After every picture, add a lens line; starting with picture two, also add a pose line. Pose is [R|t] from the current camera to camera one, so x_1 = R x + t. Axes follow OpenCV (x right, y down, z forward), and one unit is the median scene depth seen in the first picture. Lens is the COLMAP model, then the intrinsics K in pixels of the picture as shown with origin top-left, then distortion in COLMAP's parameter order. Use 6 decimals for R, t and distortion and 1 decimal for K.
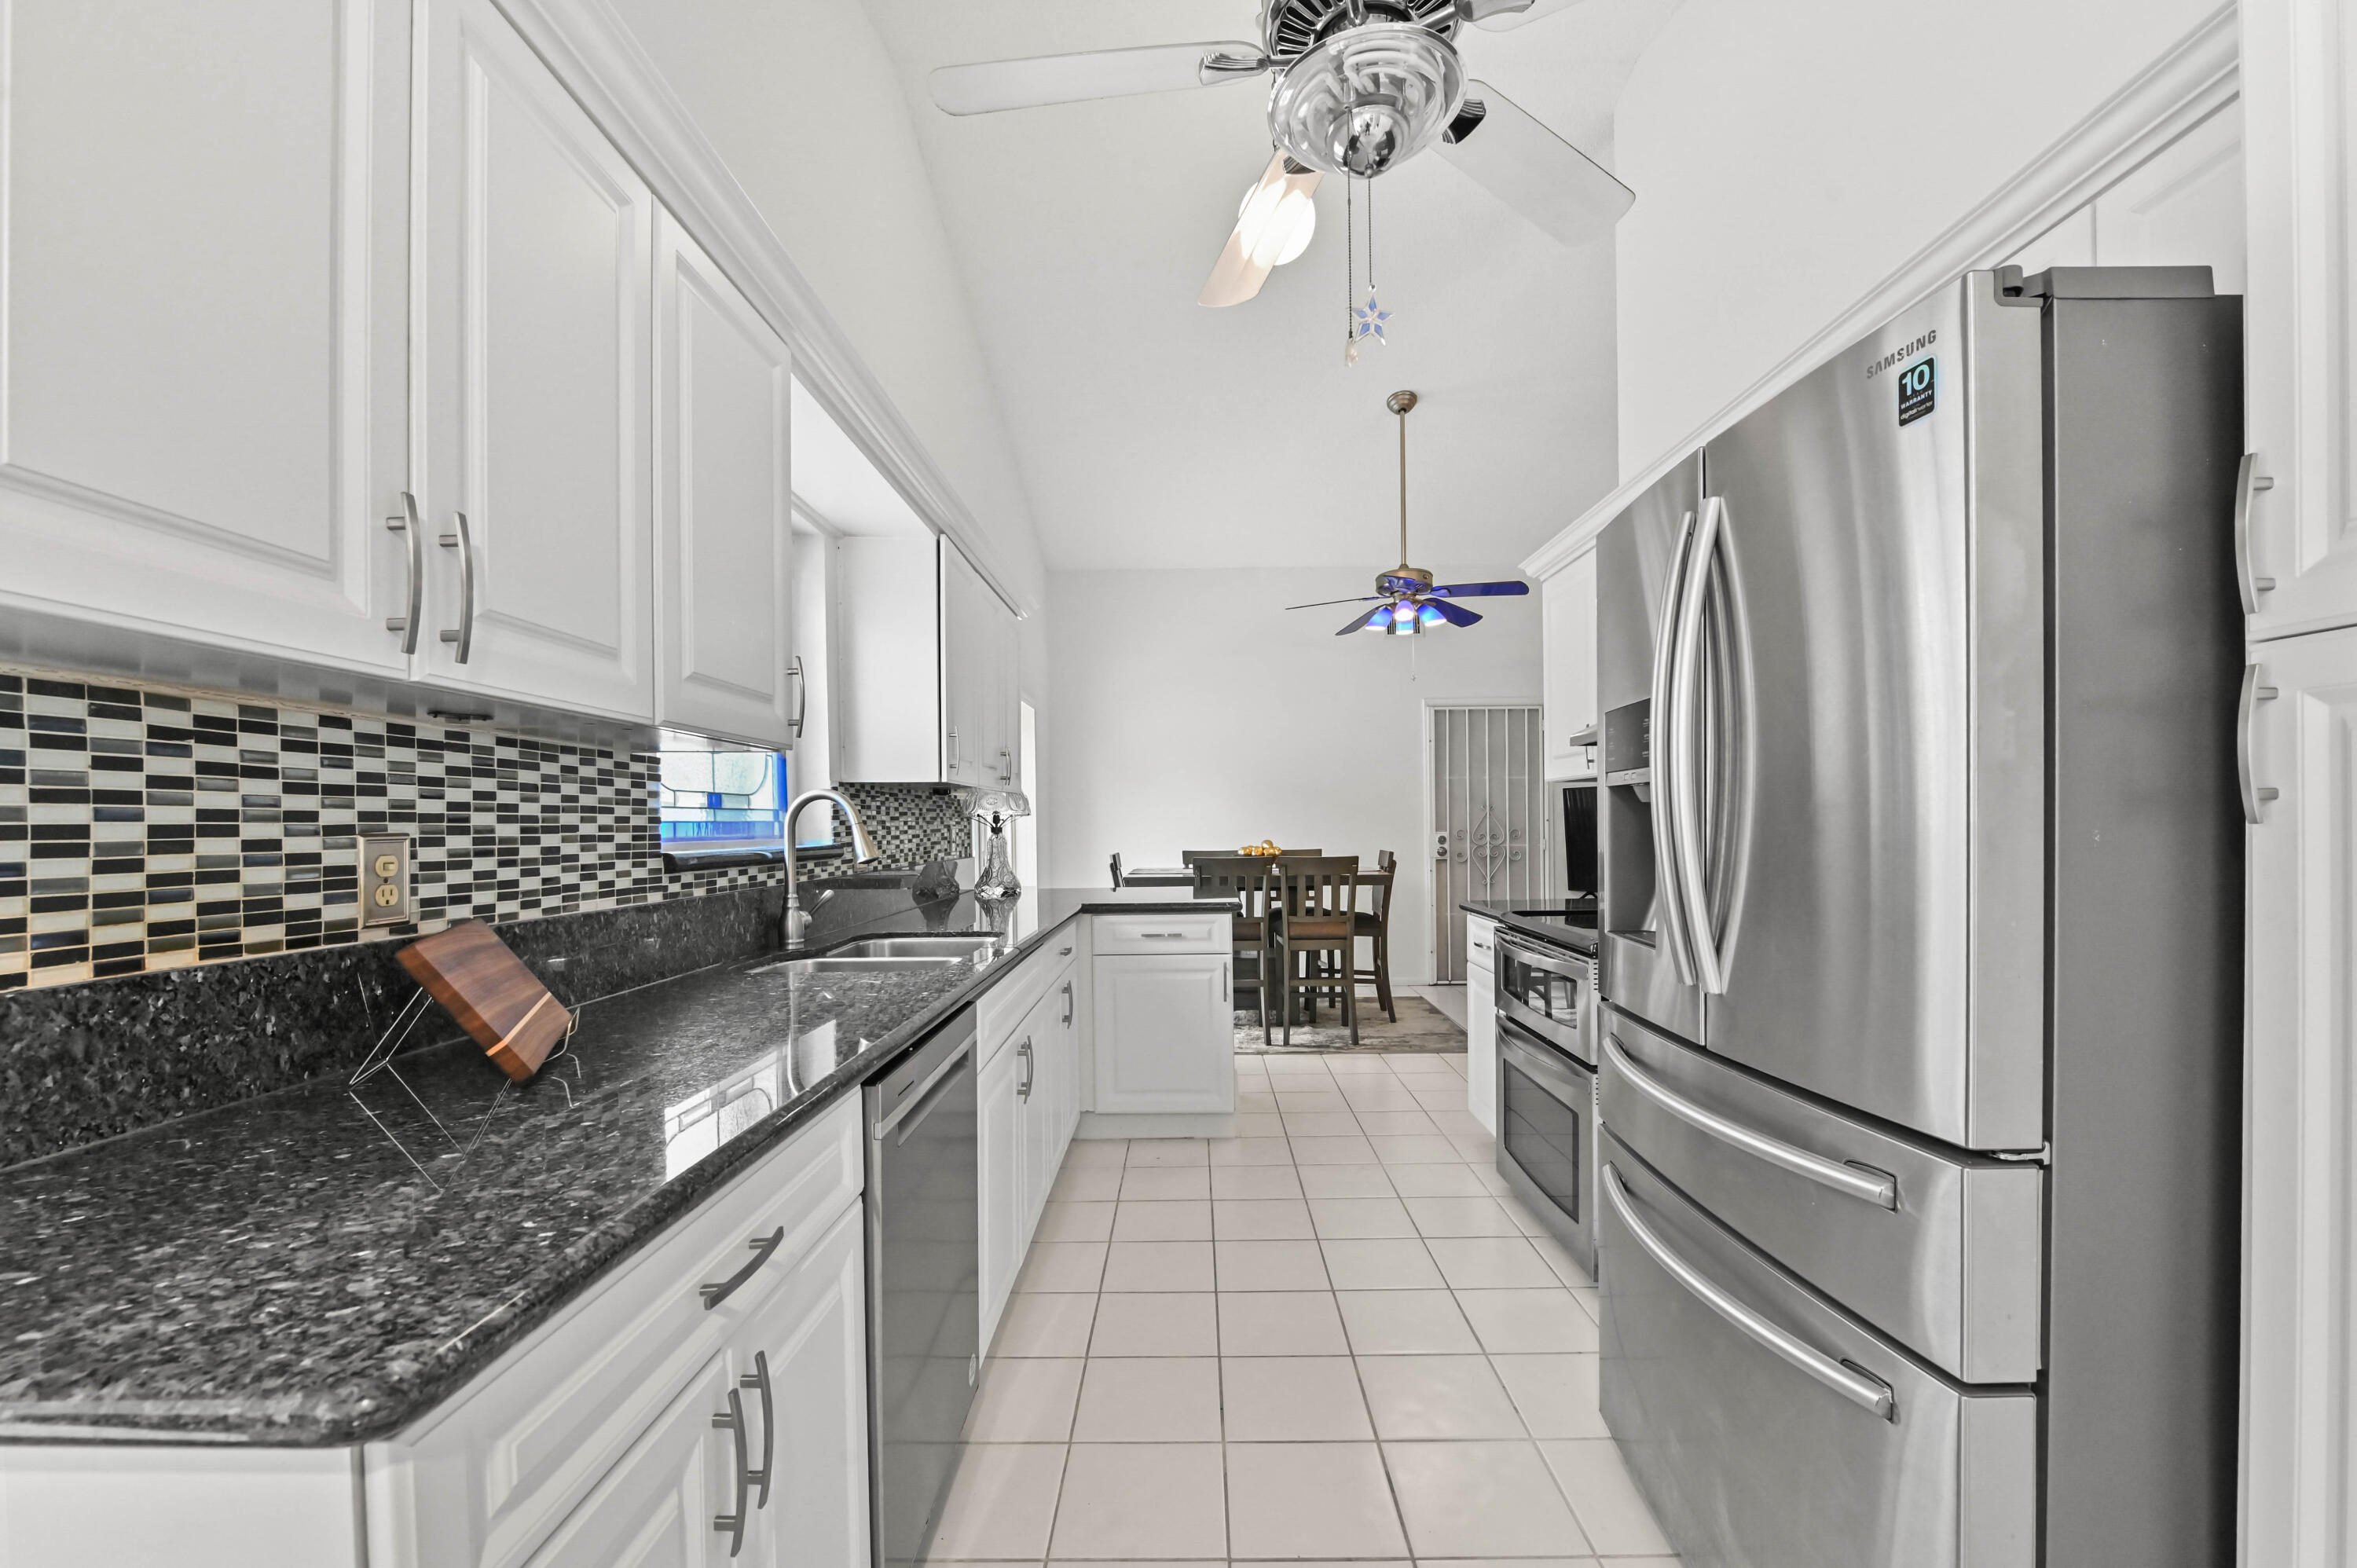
lens RADIAL K [[945.1, 0, 1190.6], [0, 945.1, 801.4], [0, 0, 1]] dist [-0.003733, -0.000640]
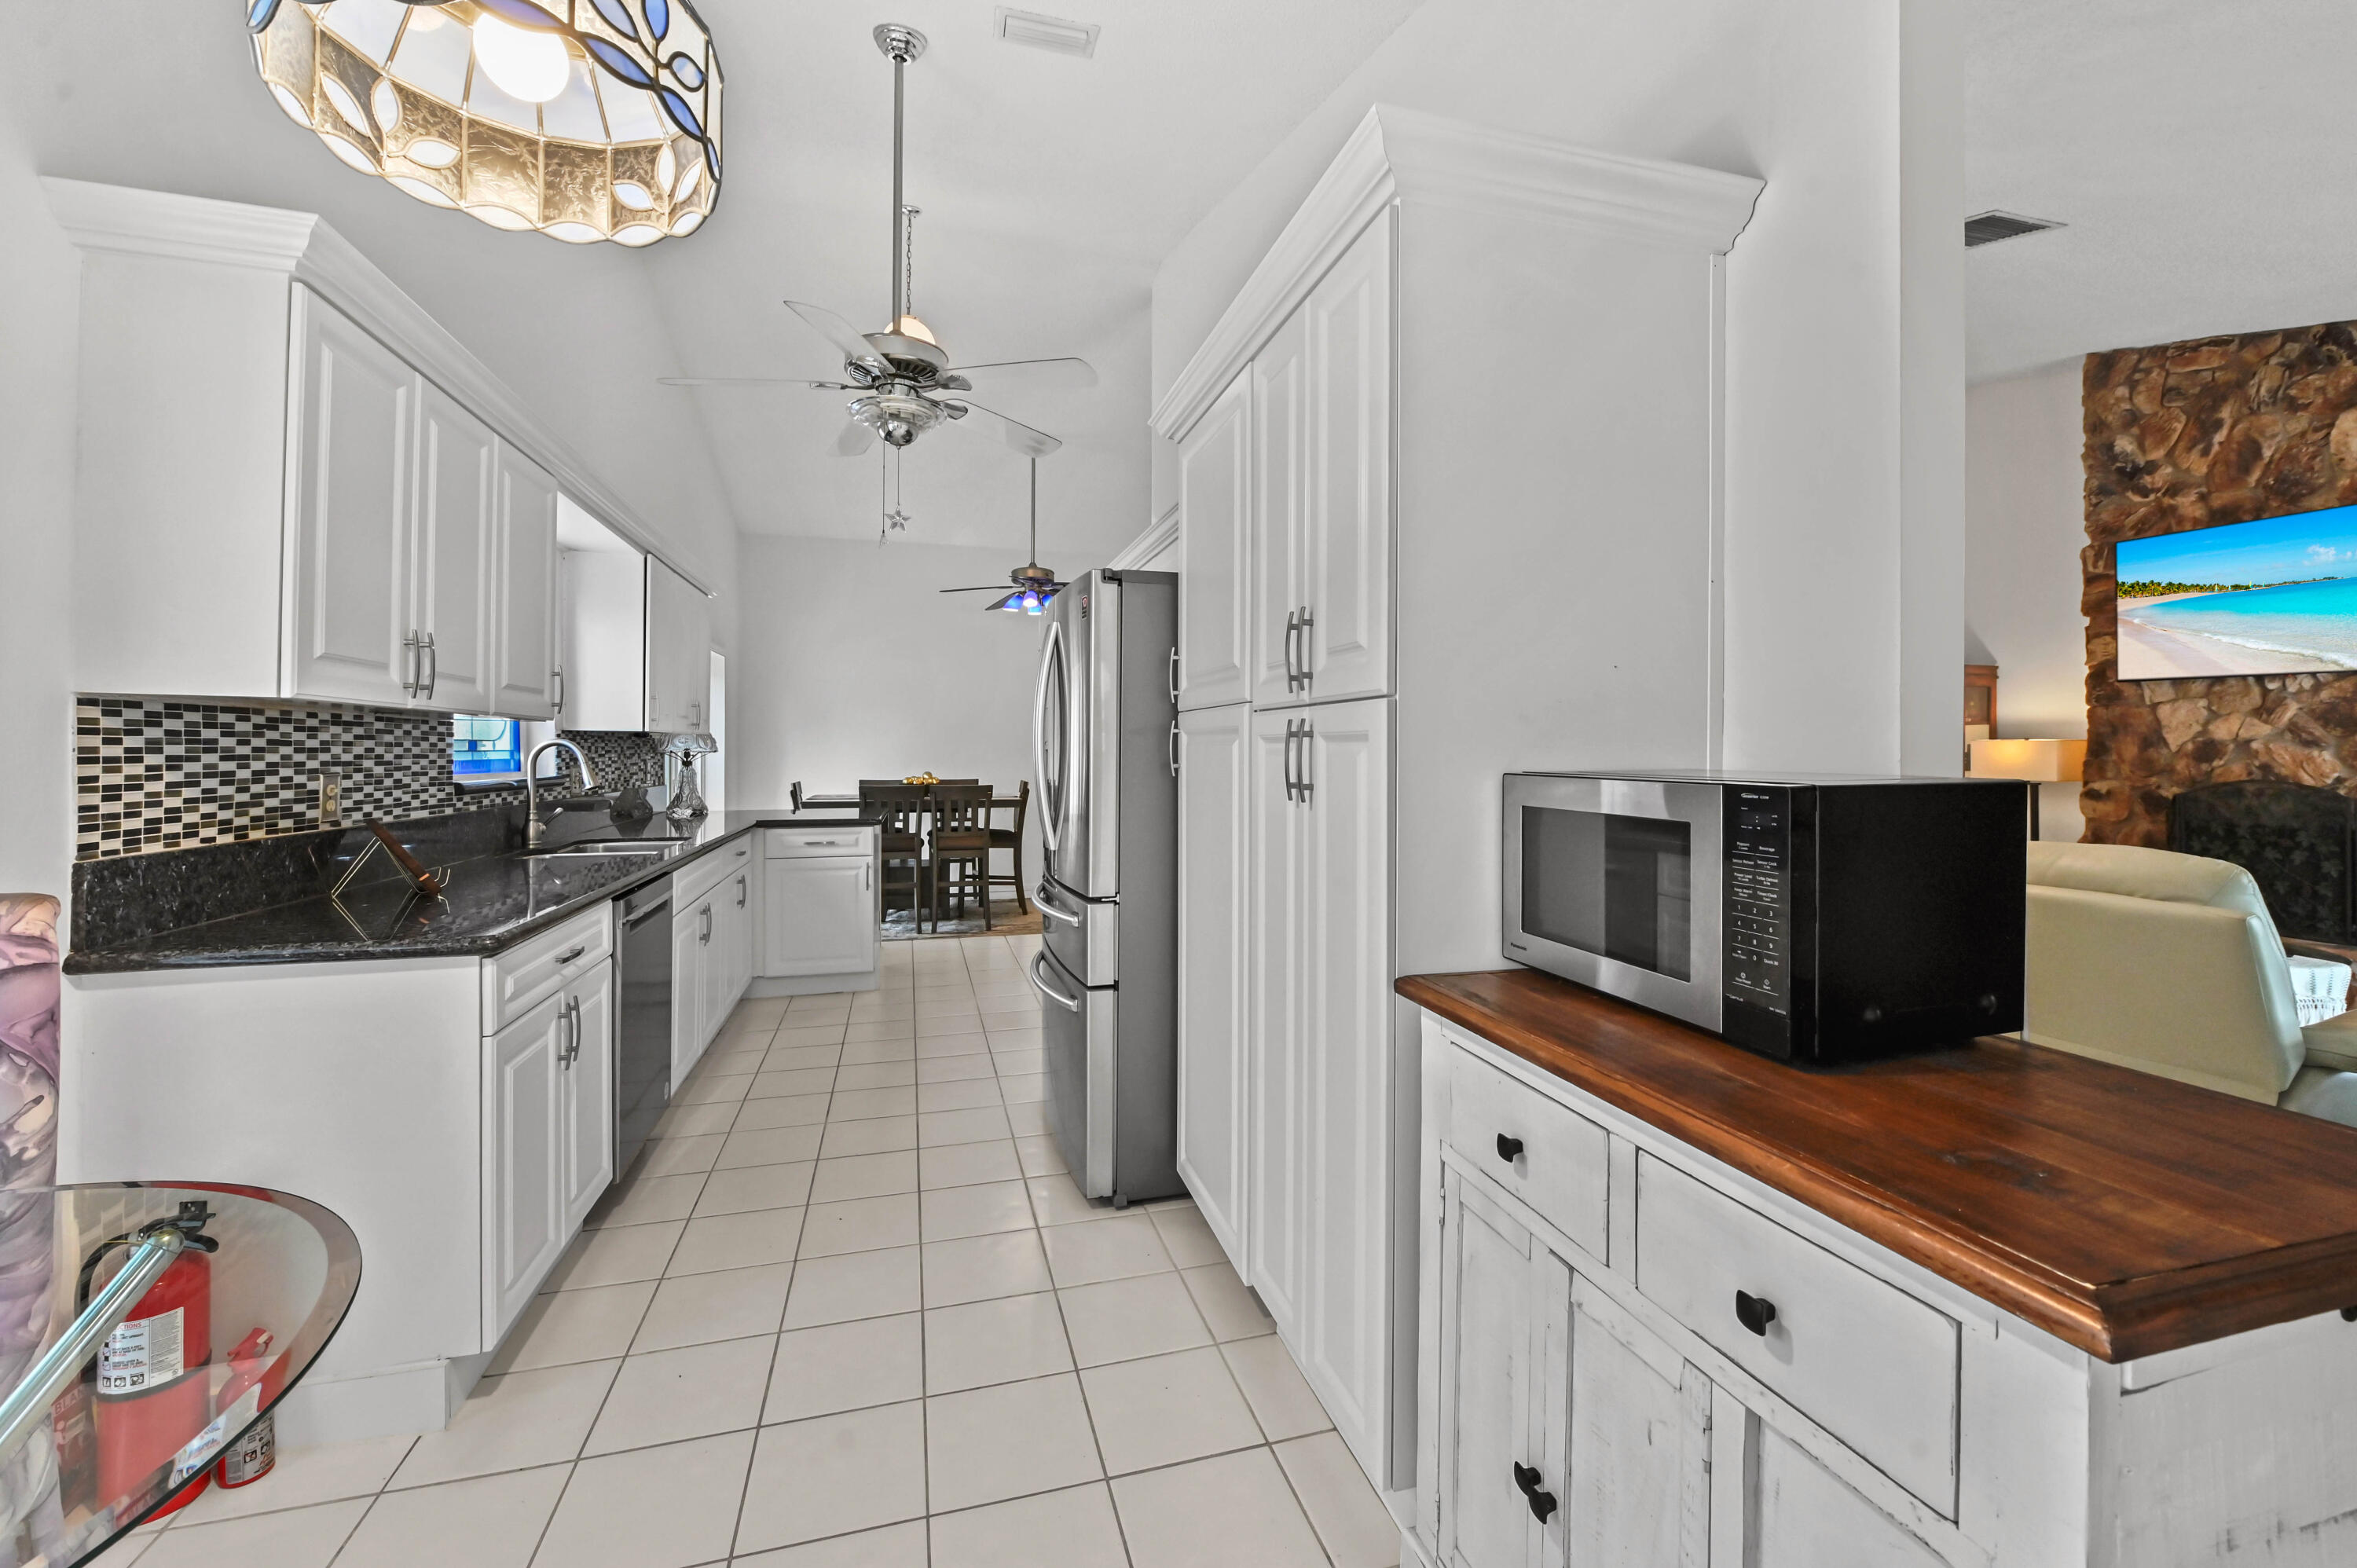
lens RADIAL K [[958.3, 0, 1176.8], [0, 958.3, 733.0], [0, 0, 1]] dist [-0.002606, -0.000269]
pose [[0.963225, 0.018124, 0.268083, 0.141426], [-0.019360, 0.999811, 0.001969, -0.044945], [-0.267996, -0.007086, 0.963394, -0.710339]]
